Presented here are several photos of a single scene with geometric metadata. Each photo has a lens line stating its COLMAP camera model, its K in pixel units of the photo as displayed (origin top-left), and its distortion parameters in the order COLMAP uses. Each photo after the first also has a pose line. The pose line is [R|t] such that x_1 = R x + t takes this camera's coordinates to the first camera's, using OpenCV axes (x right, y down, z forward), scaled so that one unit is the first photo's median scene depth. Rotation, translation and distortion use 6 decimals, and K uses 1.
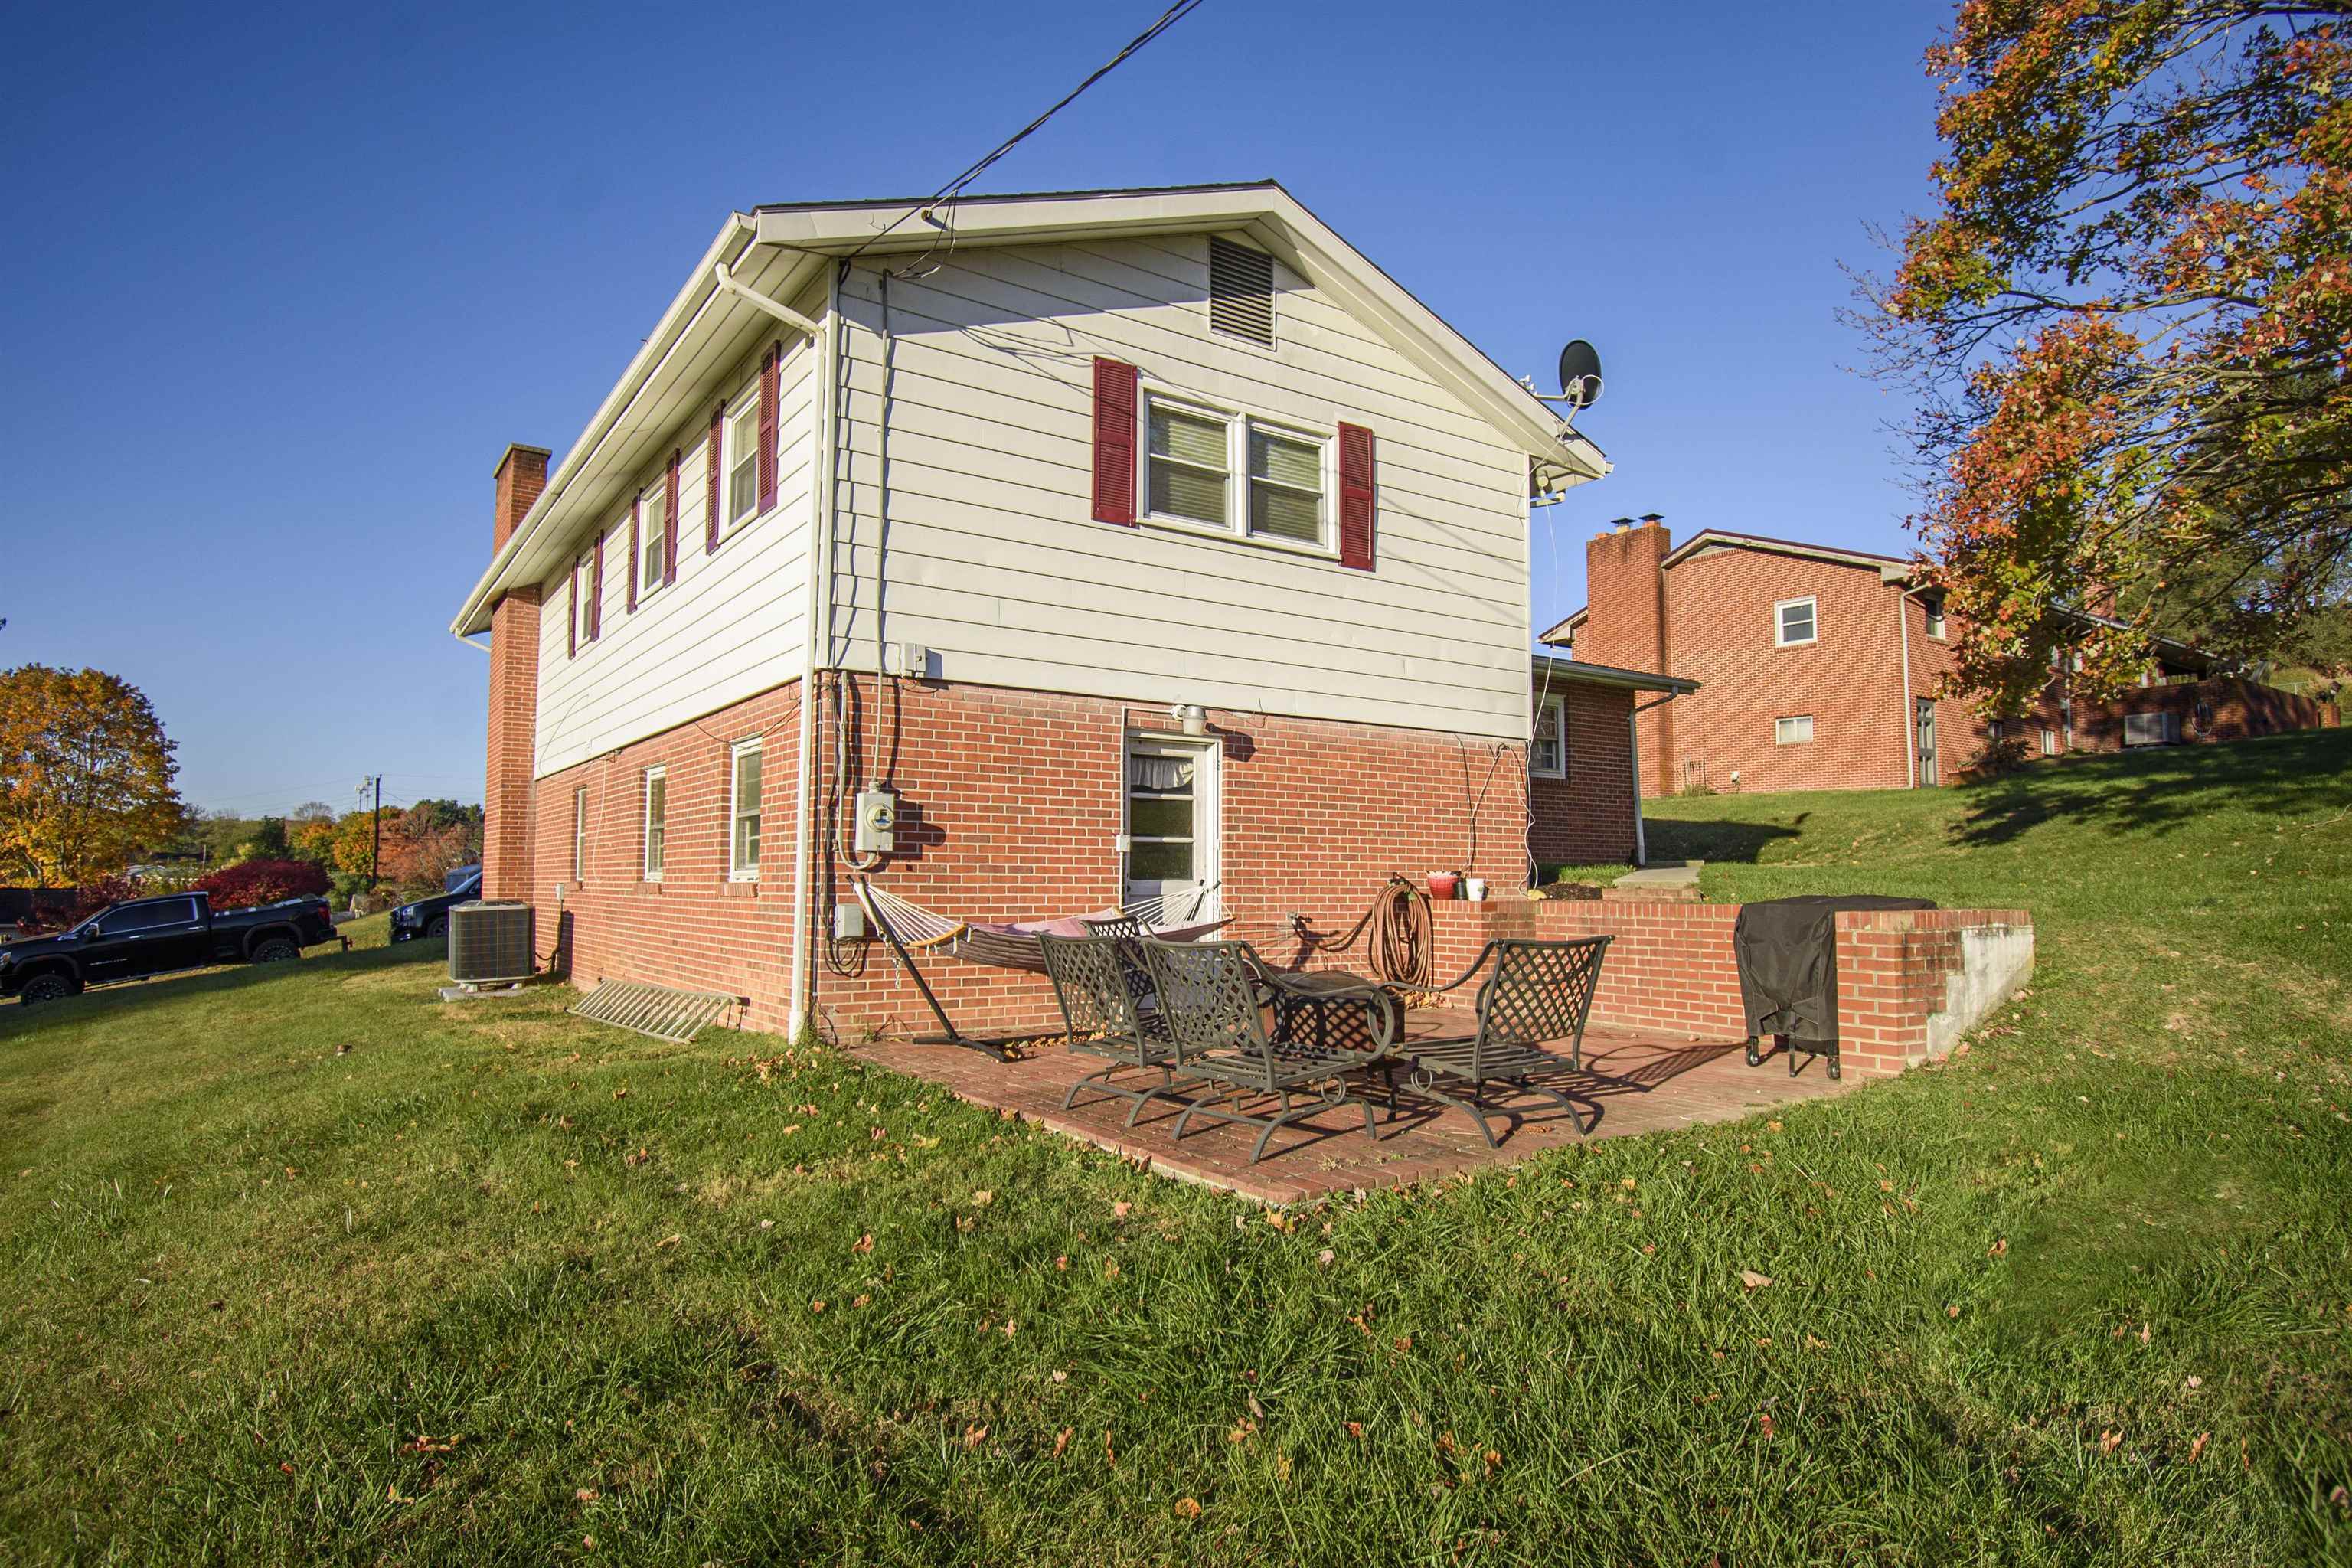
lens RADIAL K [[1322.5, 0, 1182.3], [0, 1322.5, 792.4], [0, 0, 1]] dist [-0.000101, -0.000391]
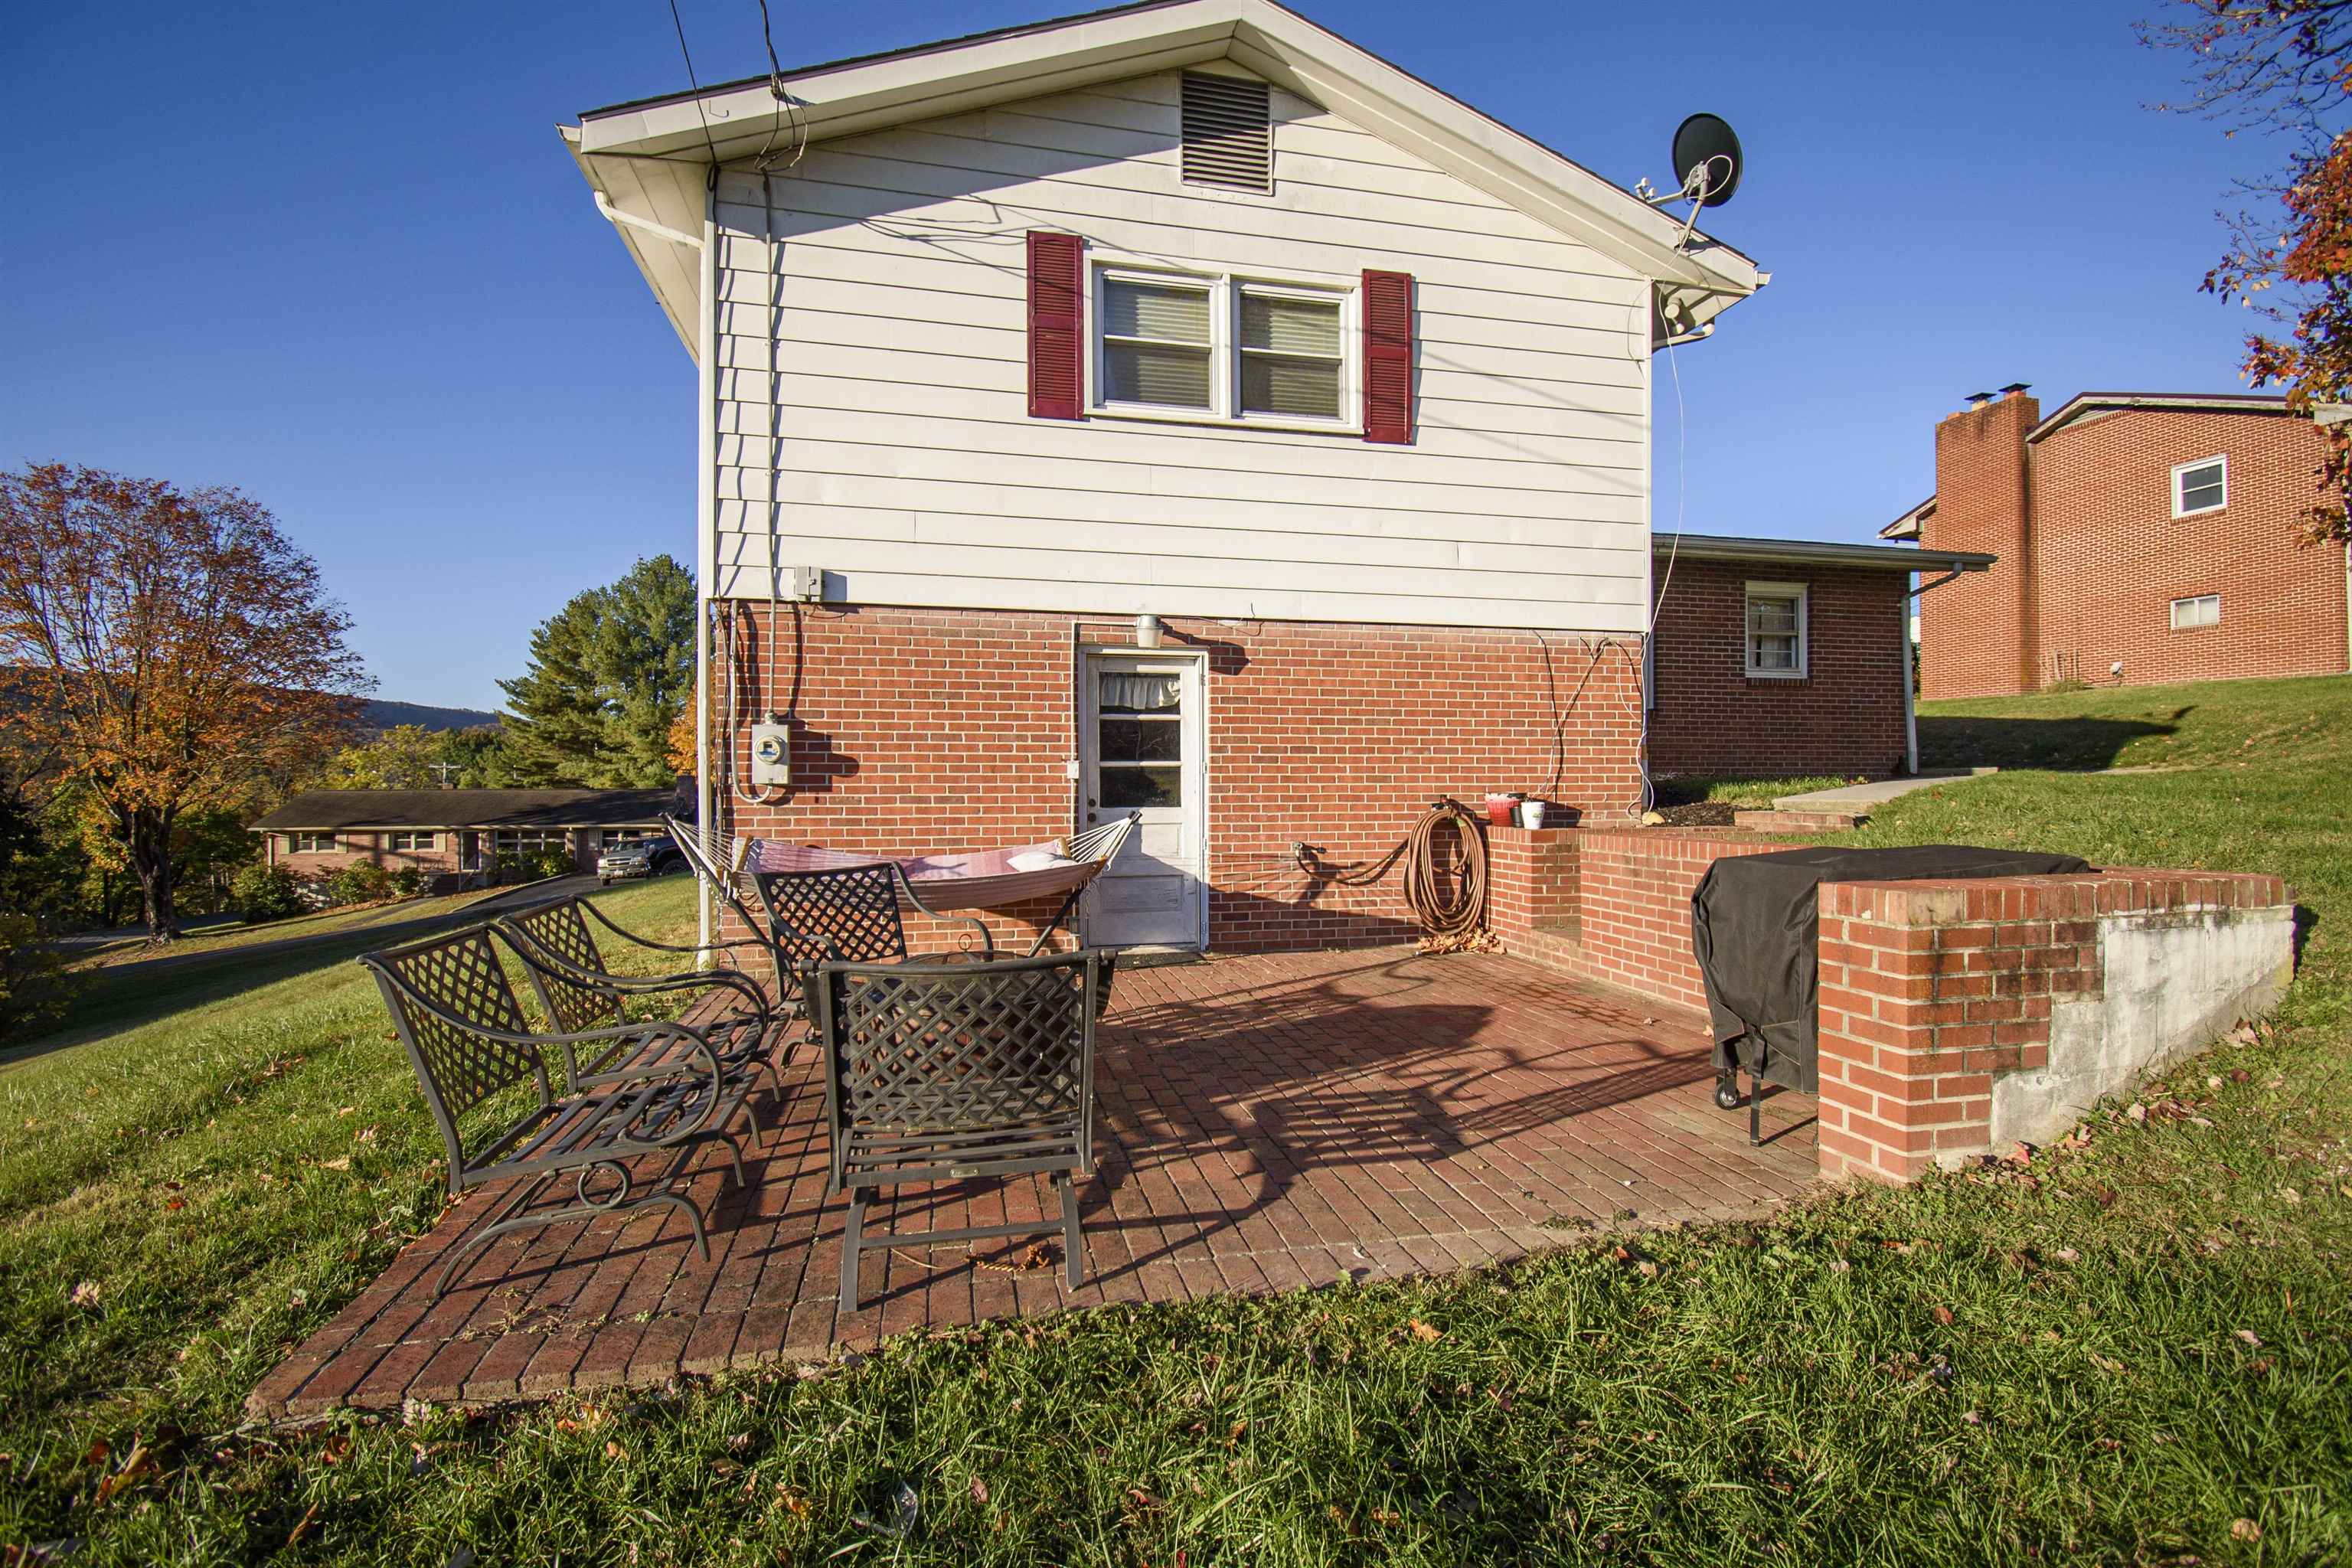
lens RADIAL K [[1045.3, 0, 1184.1], [0, 1045.3, 793.4], [0, 0, 1]] dist [0.019045, -0.027046]
pose [[0.929702, -0.006265, -0.368260, 0.278551], [0.034094, 0.997026, 0.069113, 0.006709], [0.366732, -0.076810, 0.927150, 0.326806]]
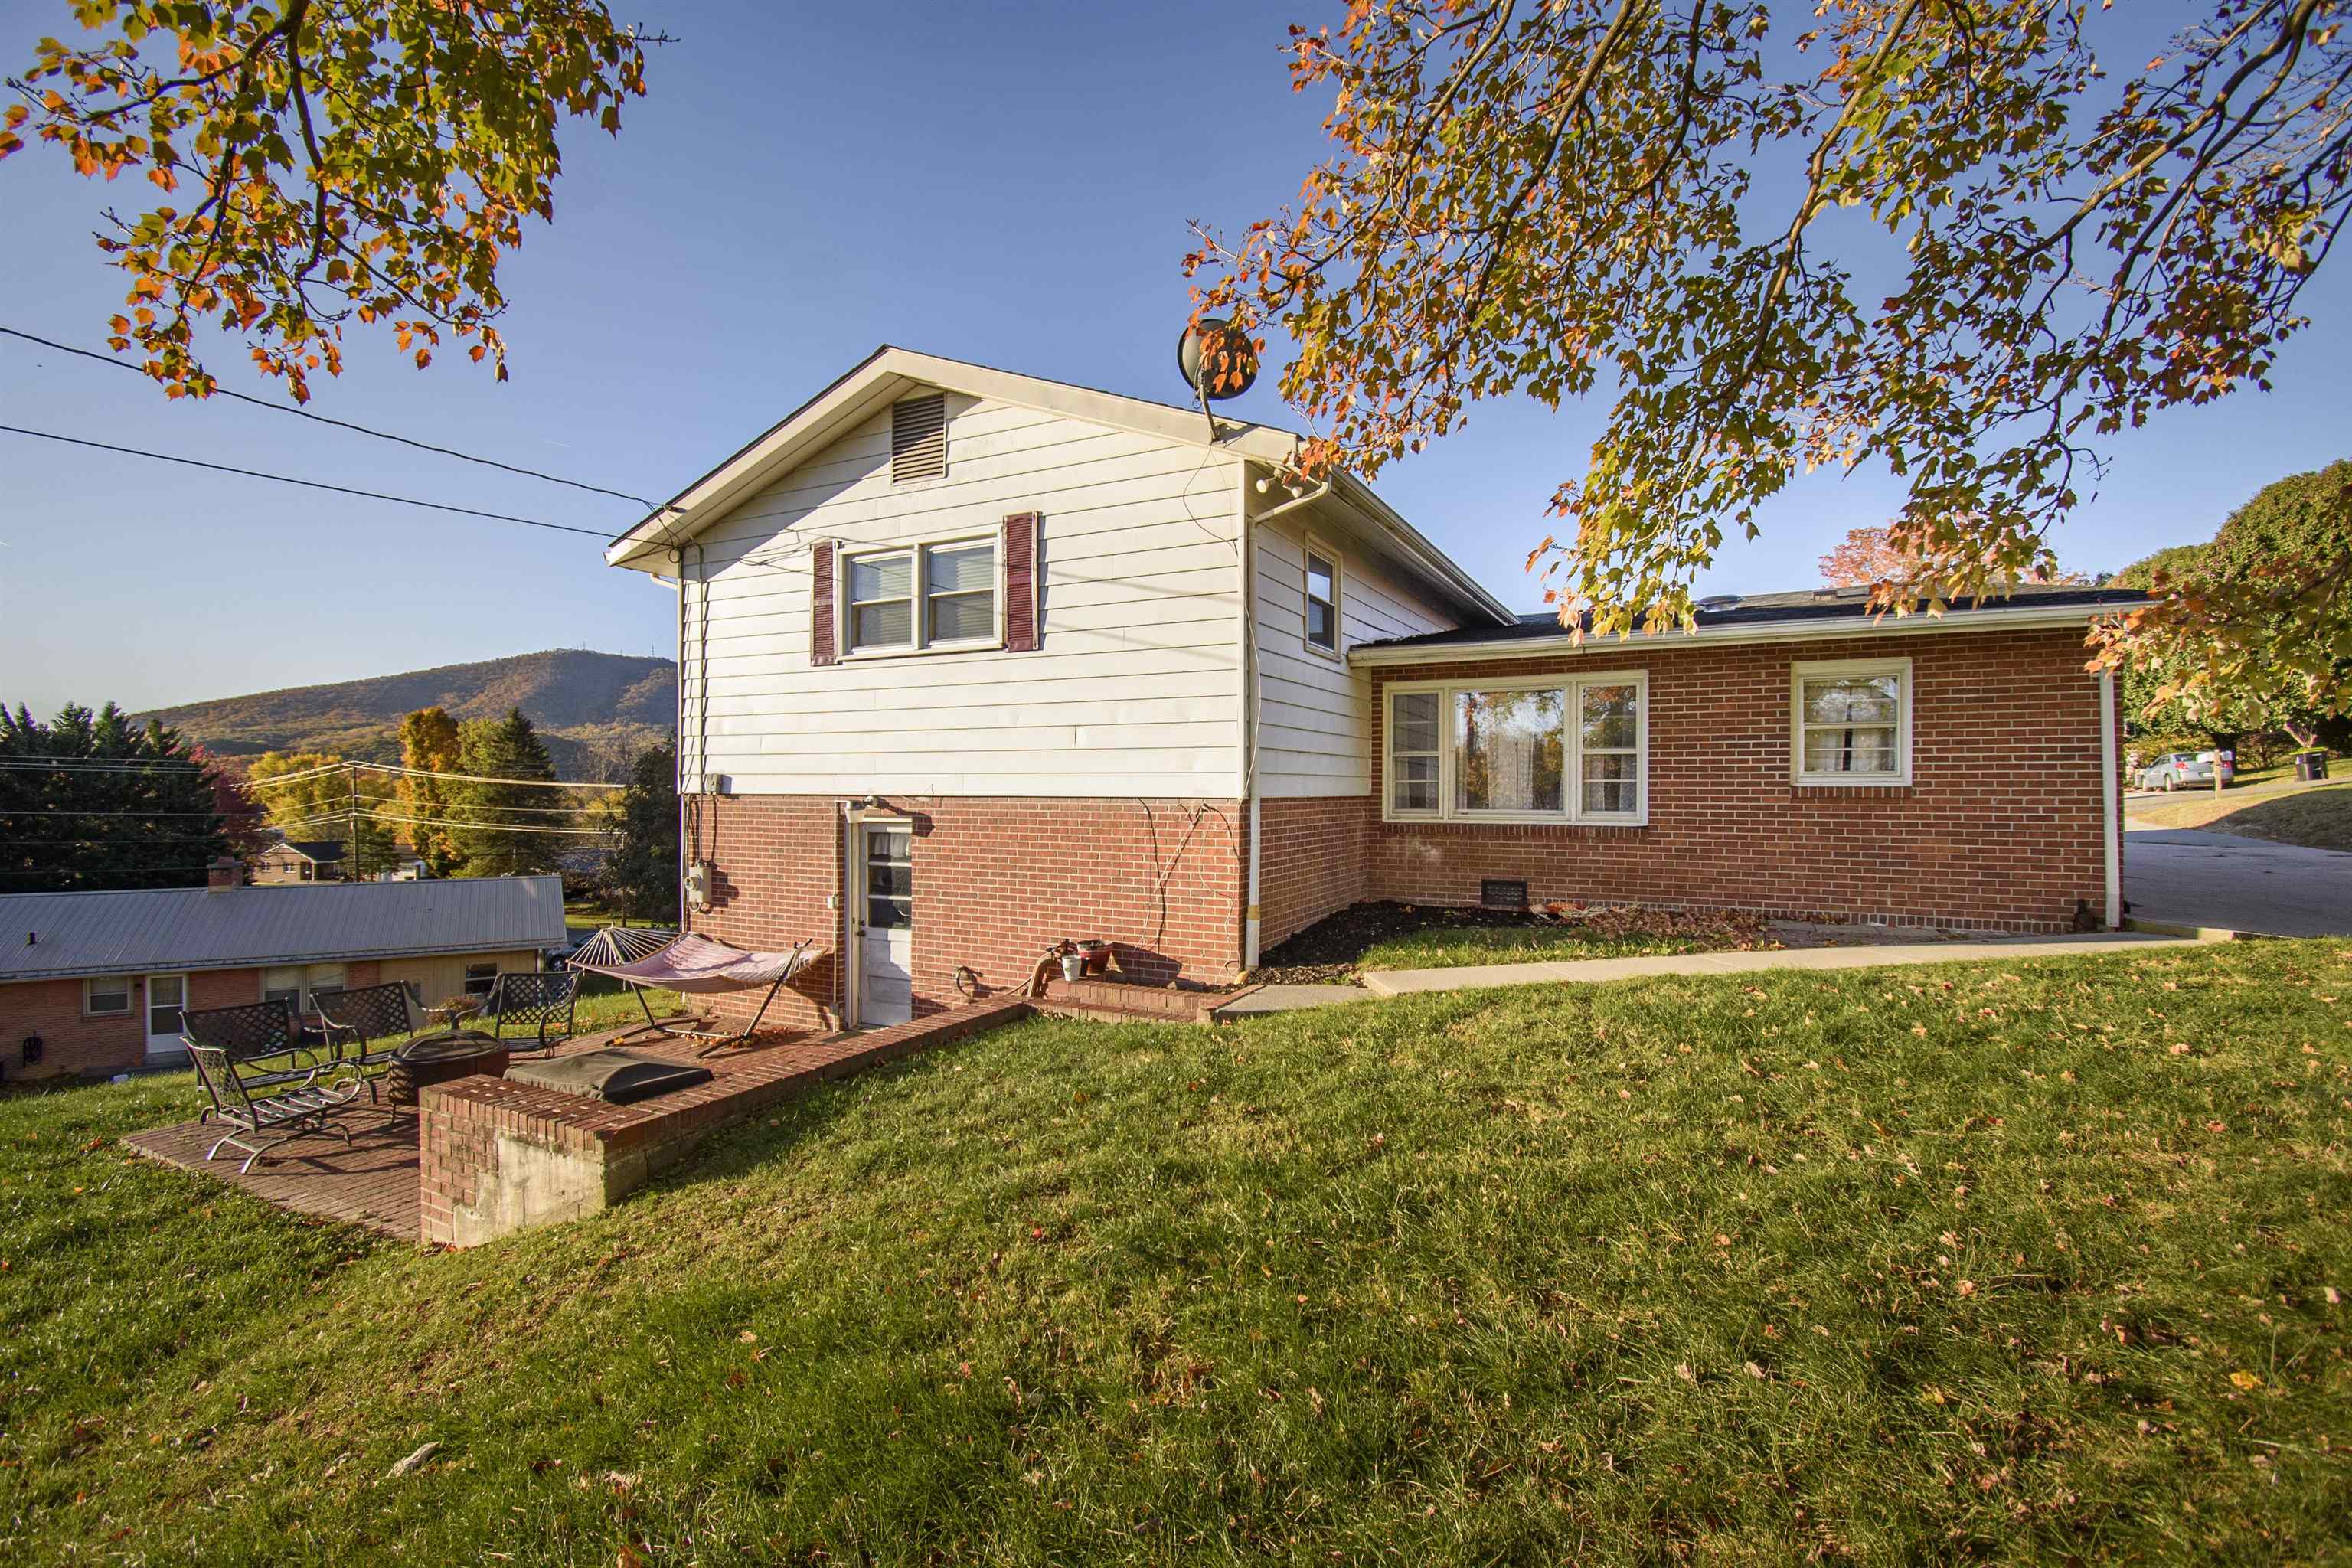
lens RADIAL K [[1041.7, 0, 1179.6], [0, 1041.7, 793.1], [0, 0, 1]] dist [0.002214, 0.000160]
pose [[0.473428, 0.001224, -0.880832, 1.004390], [0.063131, 0.997380, 0.035318, -0.083315], [0.878567, -0.072329, 0.472110, 0.764215]]
